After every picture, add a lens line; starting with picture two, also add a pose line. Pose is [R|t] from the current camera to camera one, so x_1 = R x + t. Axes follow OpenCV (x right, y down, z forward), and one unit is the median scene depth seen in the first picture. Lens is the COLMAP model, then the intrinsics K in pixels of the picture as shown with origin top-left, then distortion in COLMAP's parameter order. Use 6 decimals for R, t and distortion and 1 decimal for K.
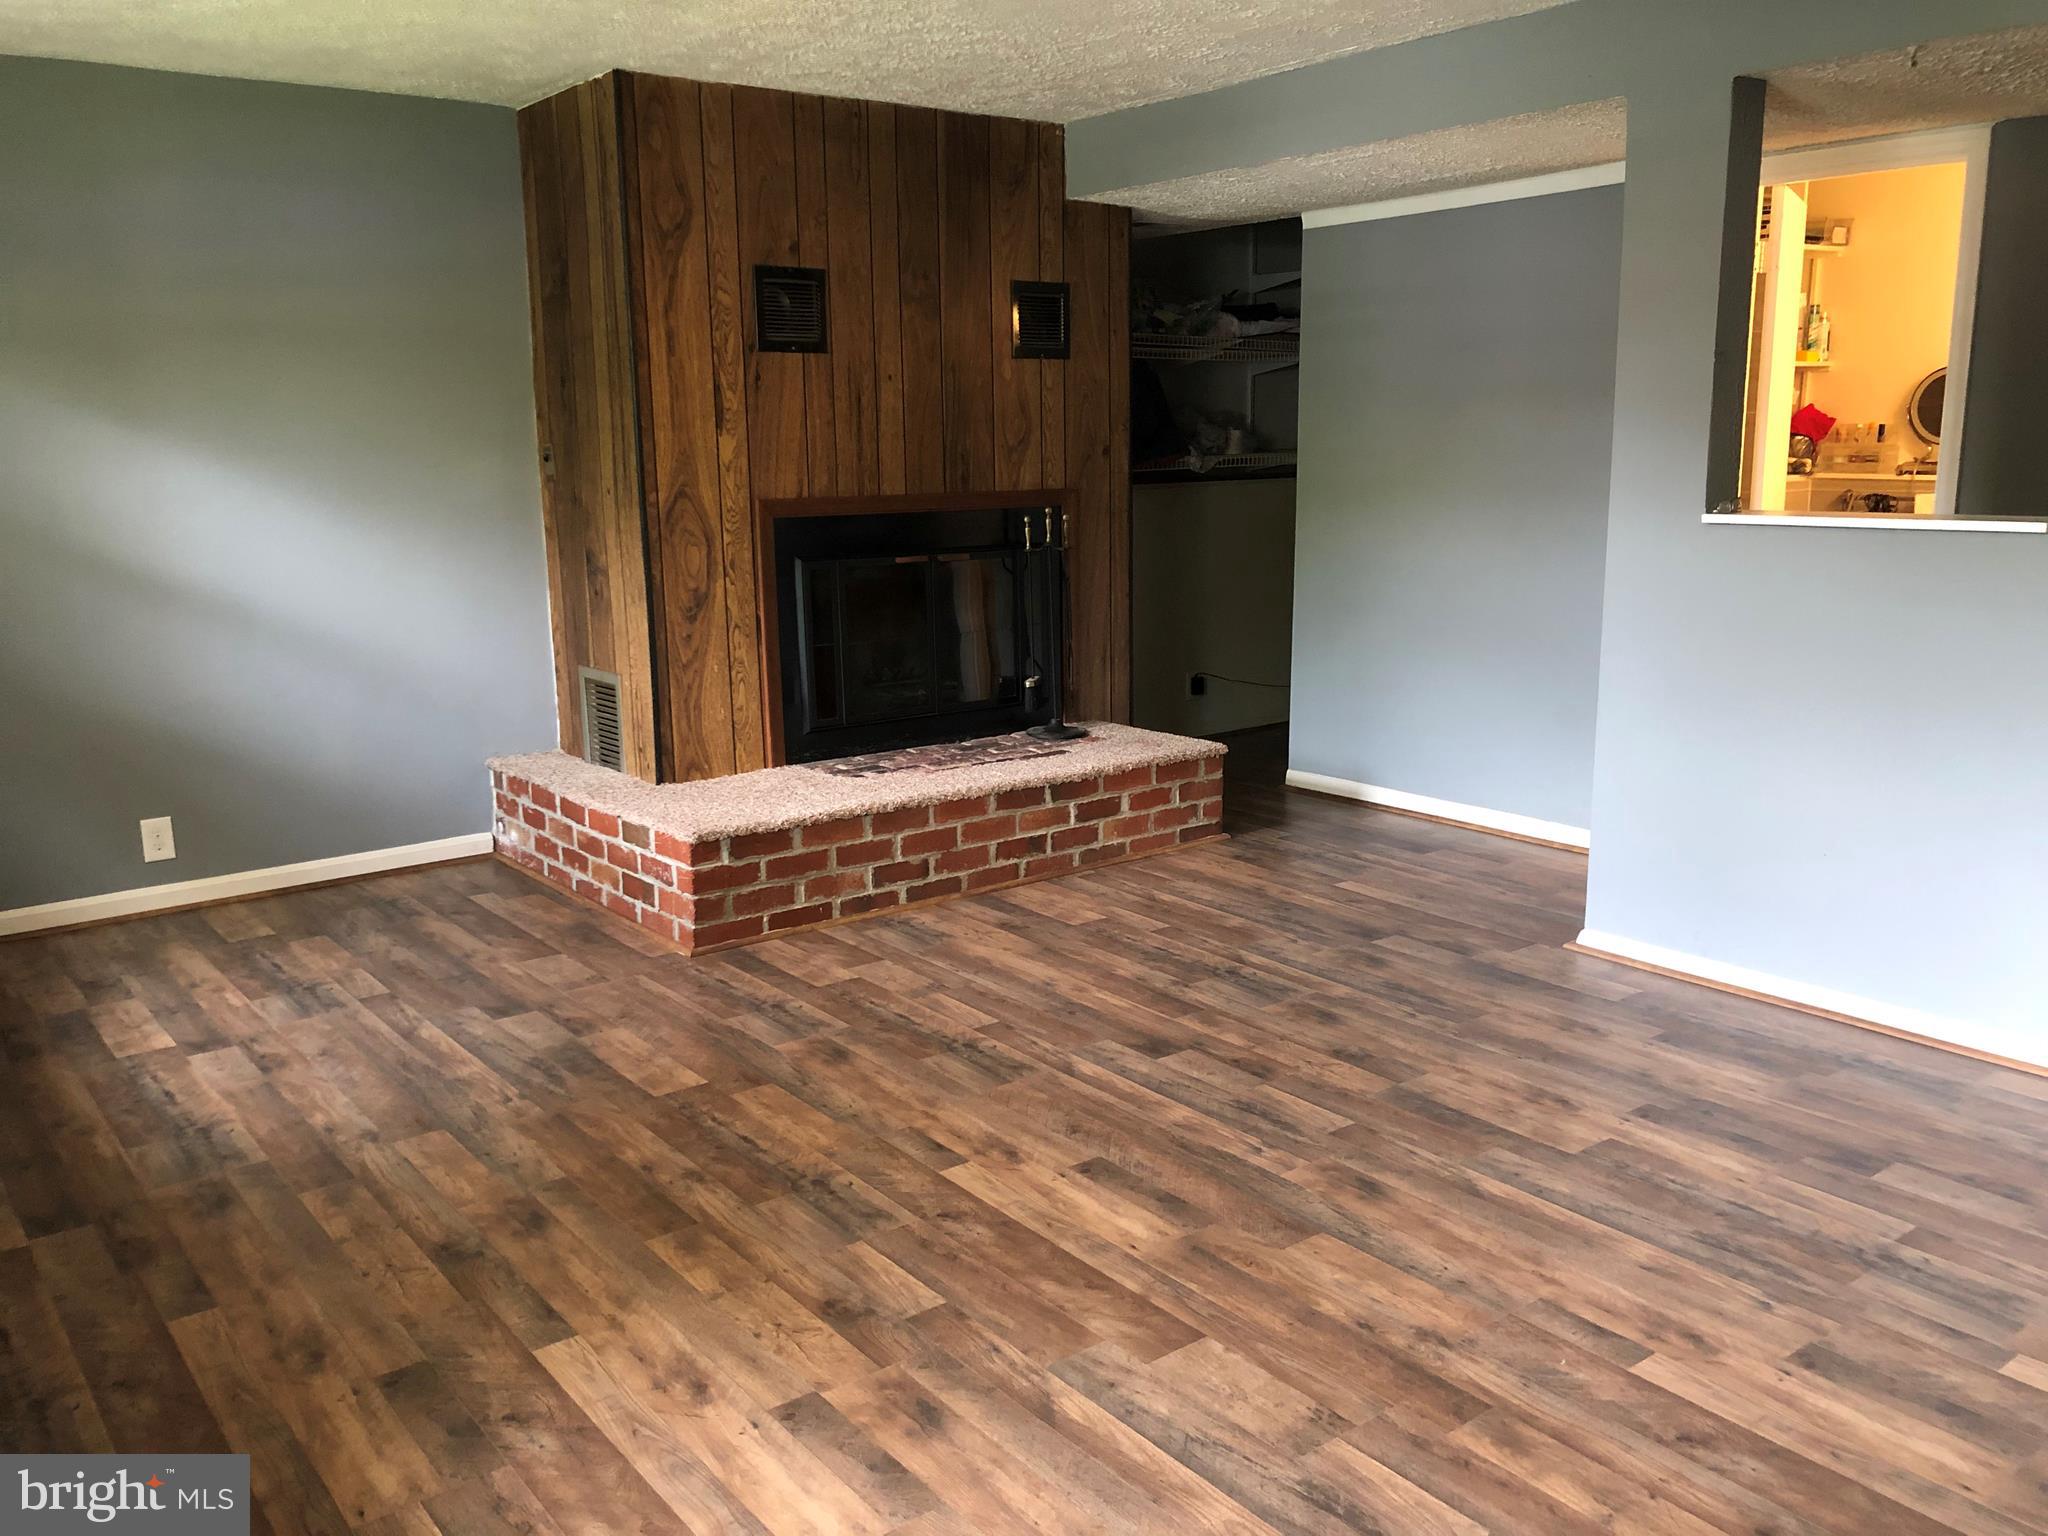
lens RADIAL K [[1677.2, 0, 1027.1], [0, 1677.2, 766.2], [0, 0, 1]] dist [0.075587, -0.116842]
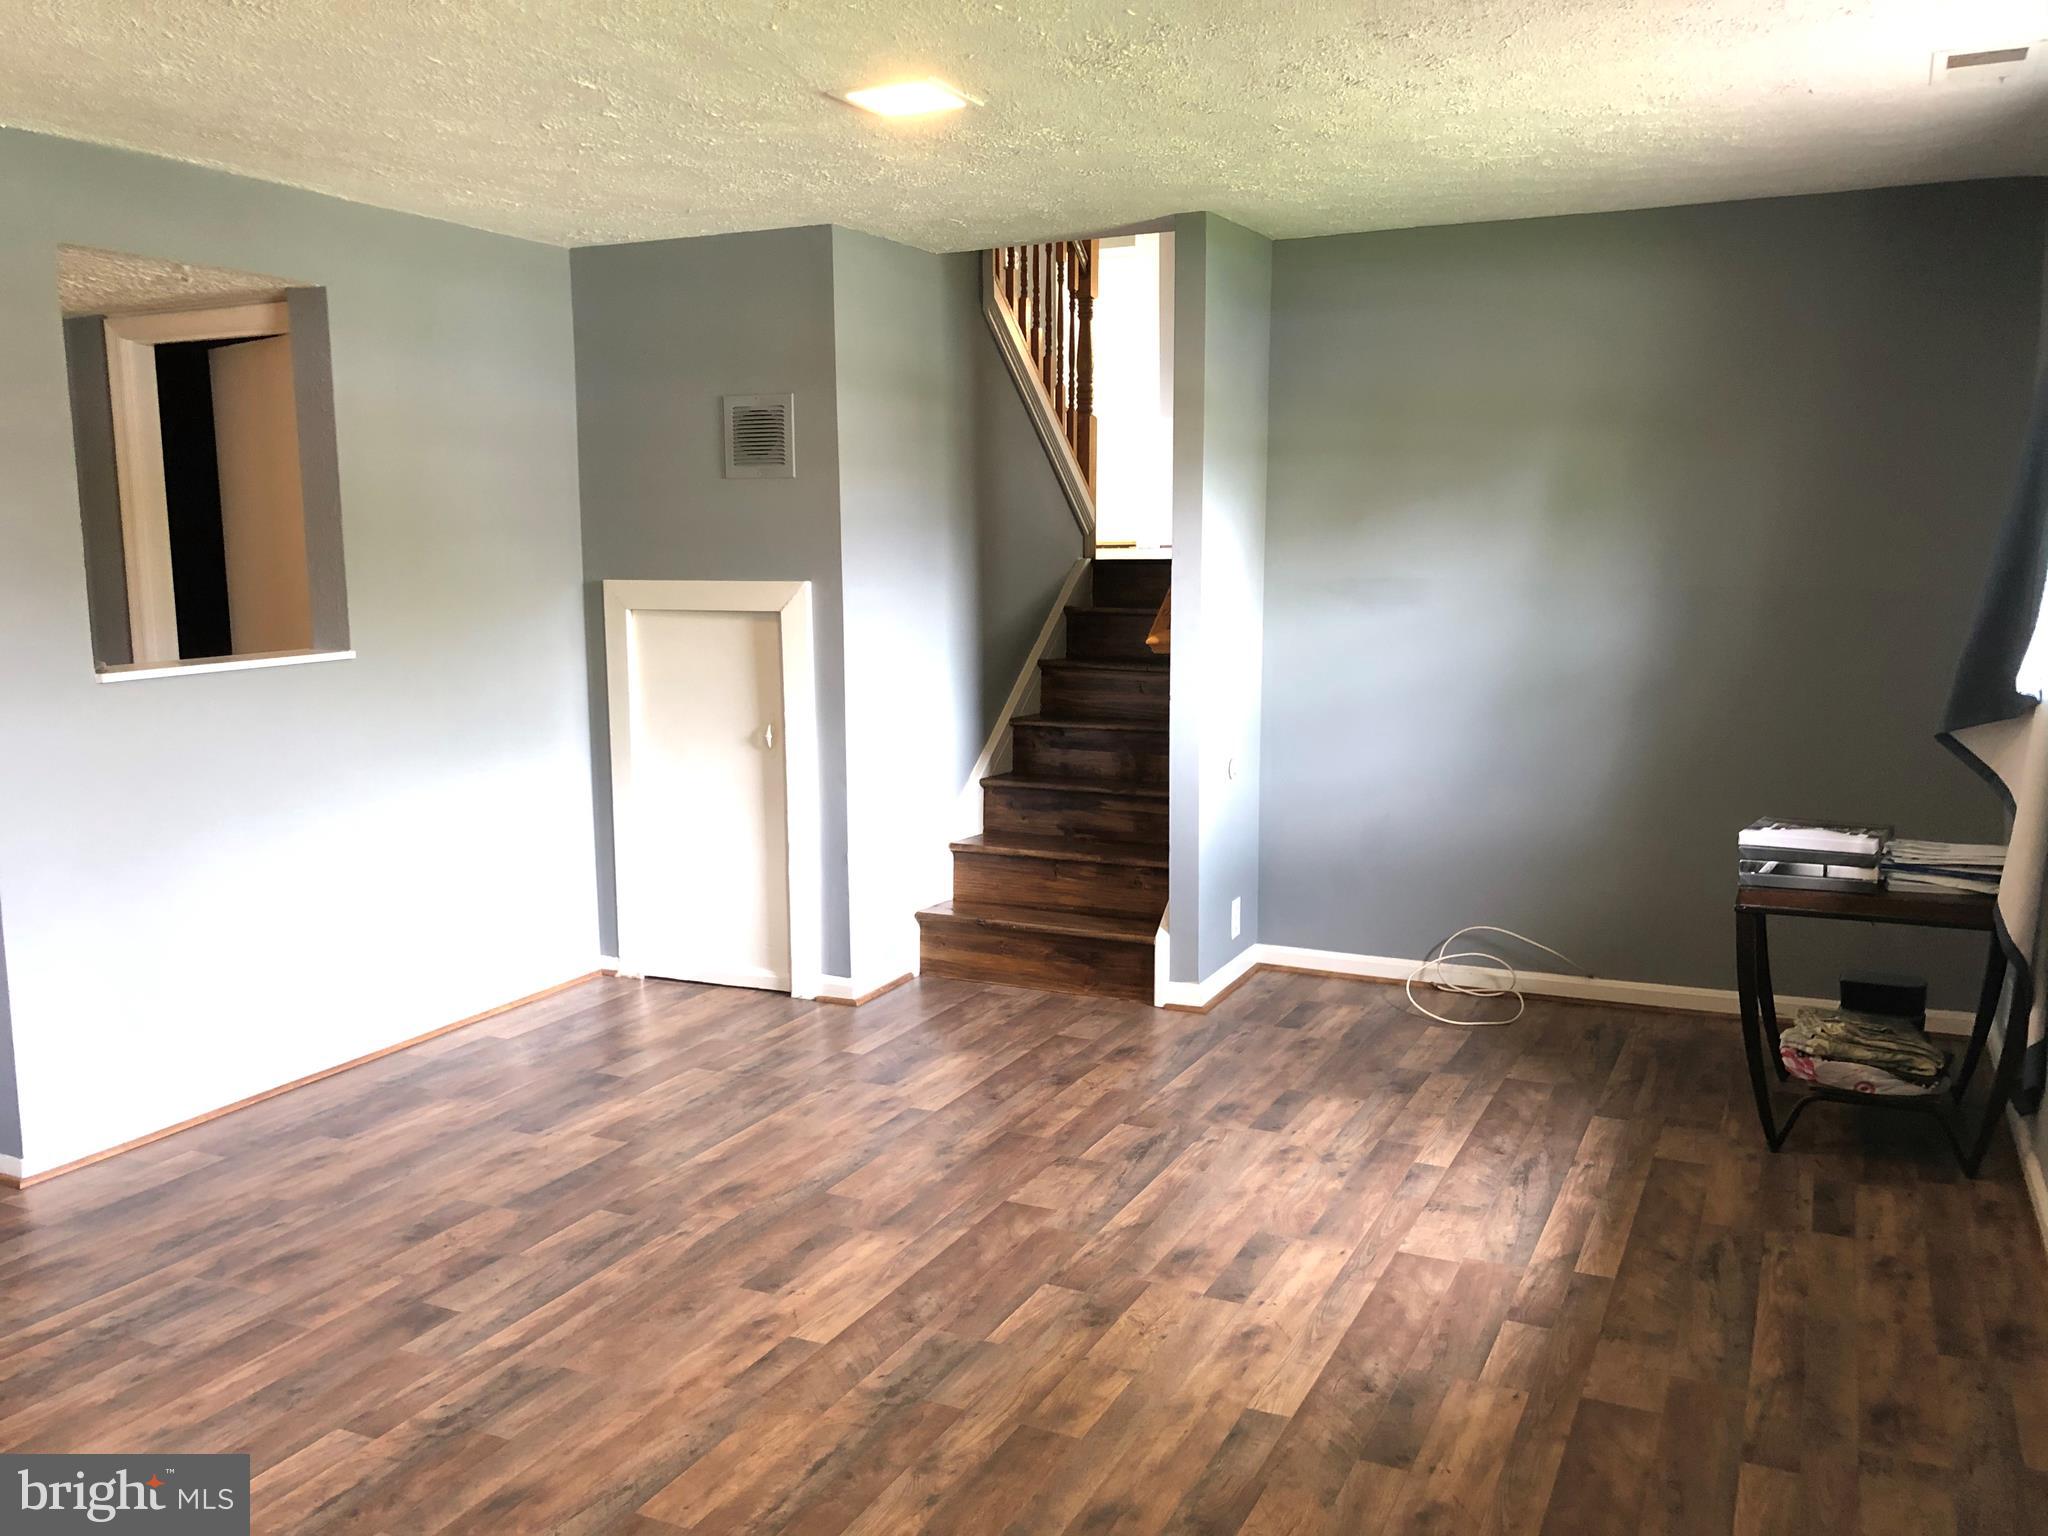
lens RADIAL K [[1677.2, 0, 1027.1], [0, 1677.2, 766.2], [0, 0, 1]] dist [0.075587, -0.116842]
pose [[-0.443271, -0.103541, 0.890388, -0.929944], [0.199462, 0.957010, 0.210588, -0.252849], [-0.873914, 0.270946, -0.403562, 1.208297]]
